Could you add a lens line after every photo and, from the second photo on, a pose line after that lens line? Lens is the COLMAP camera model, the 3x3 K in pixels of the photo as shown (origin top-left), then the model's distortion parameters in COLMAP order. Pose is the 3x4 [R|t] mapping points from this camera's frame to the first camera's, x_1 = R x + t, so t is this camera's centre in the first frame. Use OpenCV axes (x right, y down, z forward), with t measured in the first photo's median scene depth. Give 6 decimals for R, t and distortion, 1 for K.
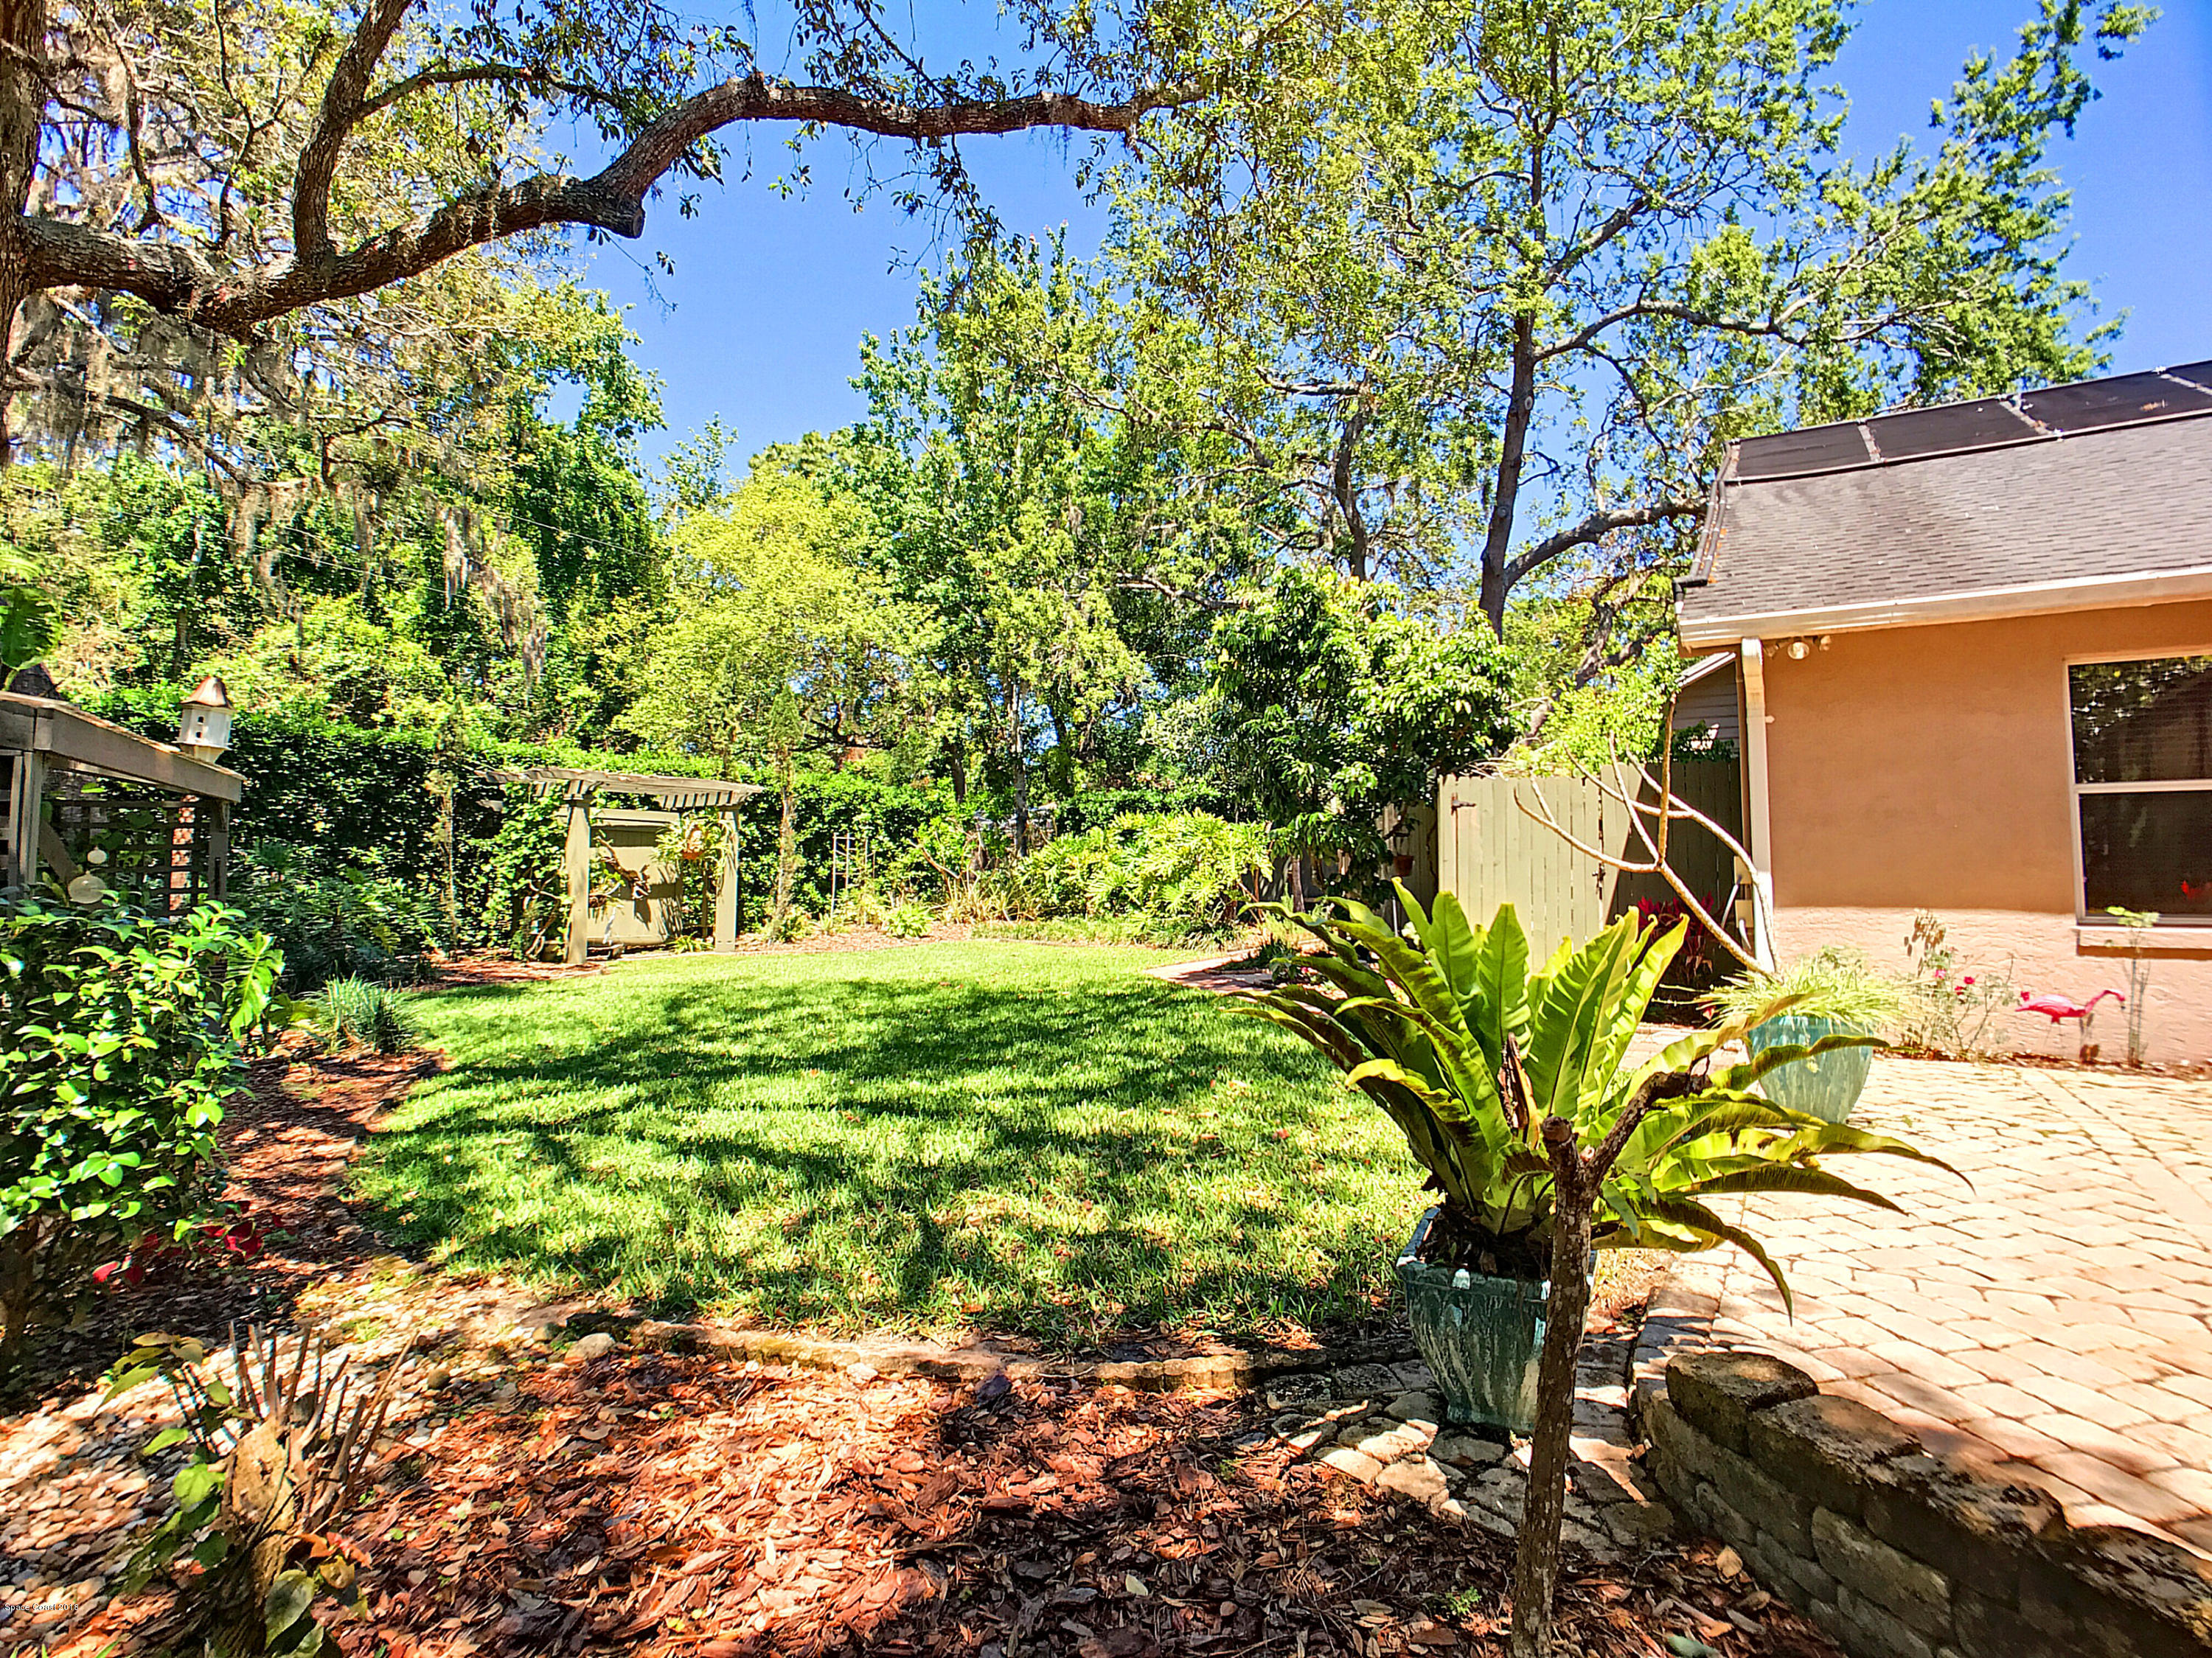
lens RADIAL K [[1204.9, 0, 1103.6], [0, 1204.9, 795.4], [0, 0, 1]] dist [-0.056314, 0.038475]
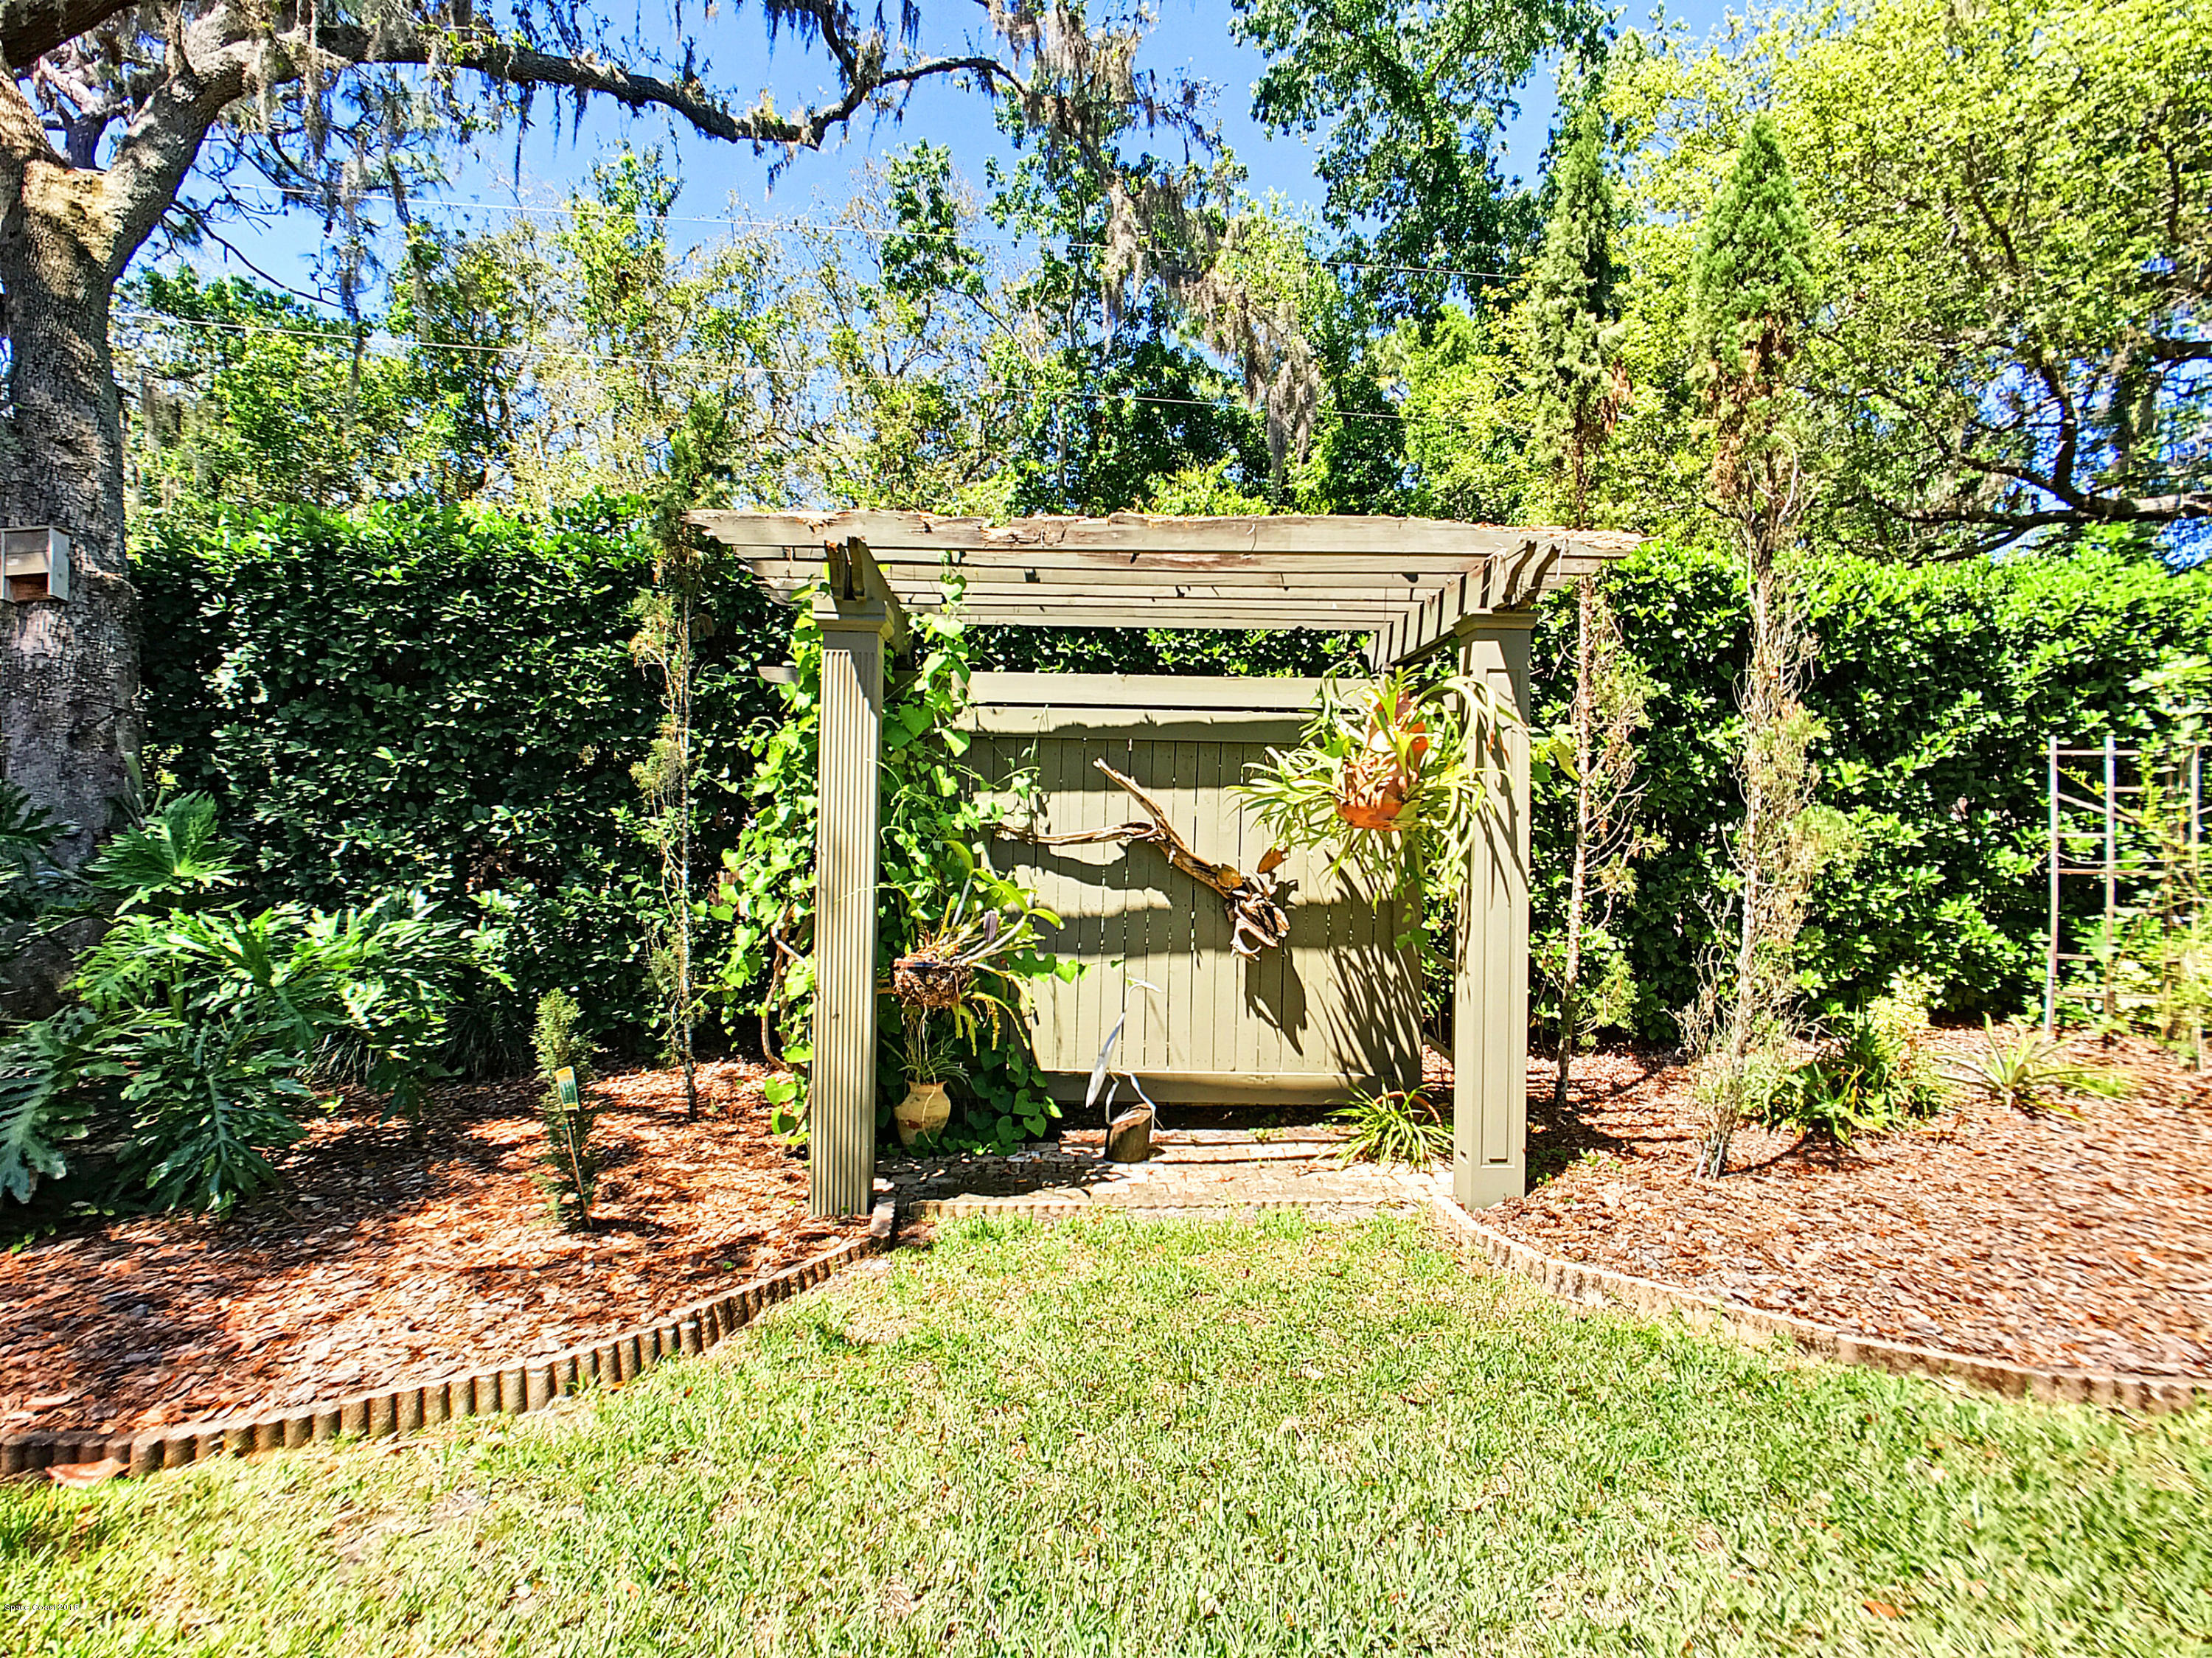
lens RADIAL K [[1204.9, 0, 1103.6], [0, 1204.9, 795.4], [0, 0, 1]] dist [-0.056314, 0.038475]
pose [[0.585405, -0.027514, -0.810274, -0.122069], [0.046162, 0.998934, -0.000569, 0.035012], [0.809426, -0.037071, 0.586050, 0.629318]]
